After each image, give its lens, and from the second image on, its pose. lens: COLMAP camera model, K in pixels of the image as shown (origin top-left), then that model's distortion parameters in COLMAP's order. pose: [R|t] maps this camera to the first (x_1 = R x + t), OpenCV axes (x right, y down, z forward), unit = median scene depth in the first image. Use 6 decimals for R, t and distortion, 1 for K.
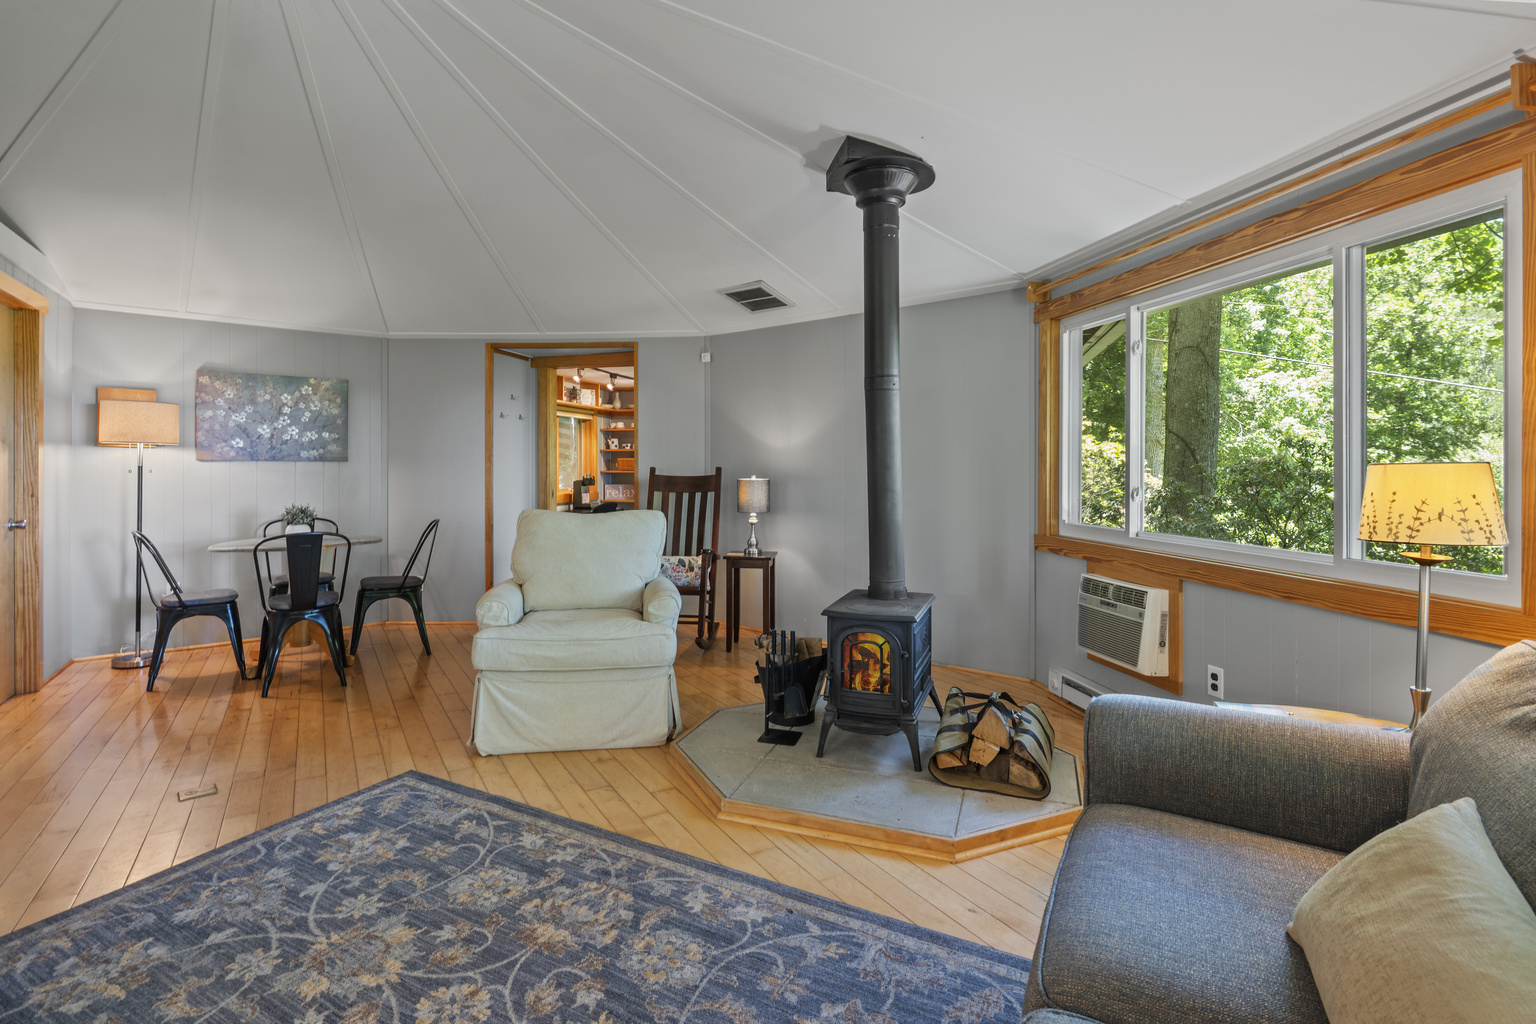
lens RADIAL K [[749.6, 0, 755.6], [0, 749.6, 478.9], [0, 0, 1]] dist [-0.013994, -0.000030]
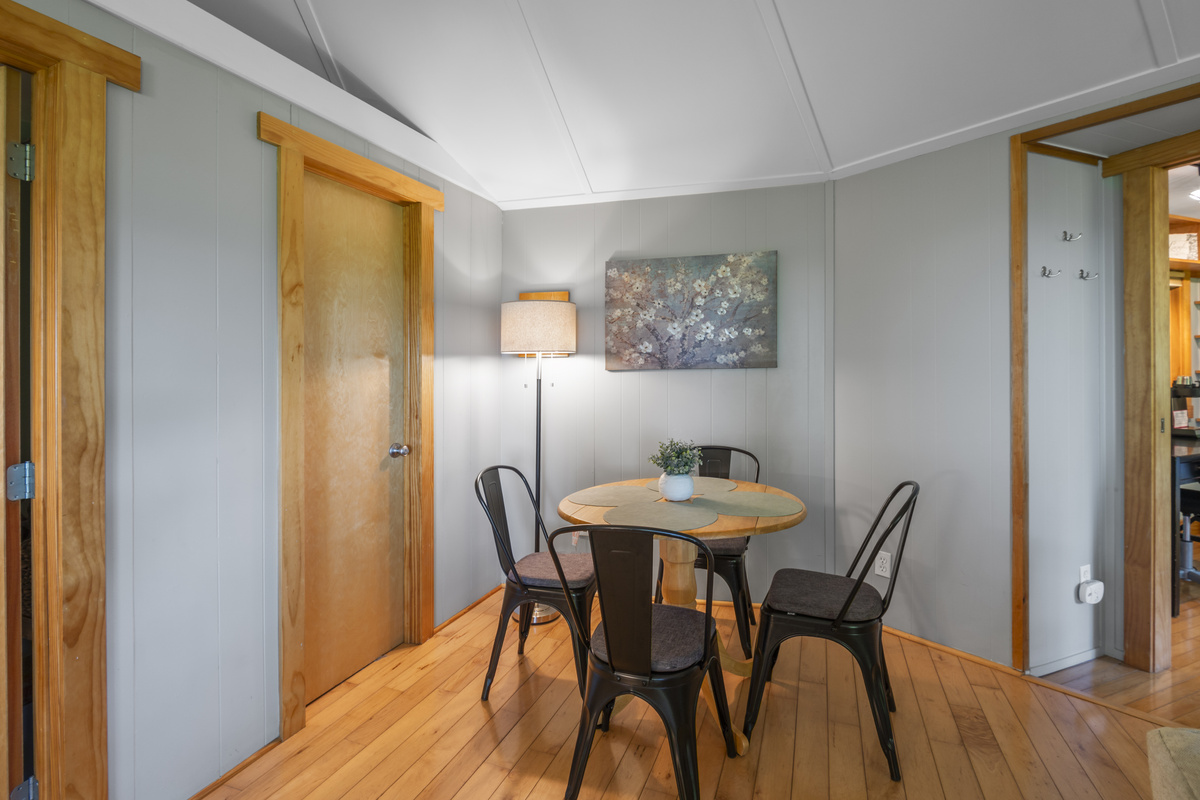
lens RADIAL K [[561.9, 0, 596.0], [0, 561.9, 382.8], [0, 0, 1]] dist [0.002757, -0.006589]
pose [[0.611169, 0.000575, -0.791500, -0.246383], [0.008486, 0.999937, 0.007279, -0.015069], [0.791455, -0.011166, 0.611126, 0.573140]]
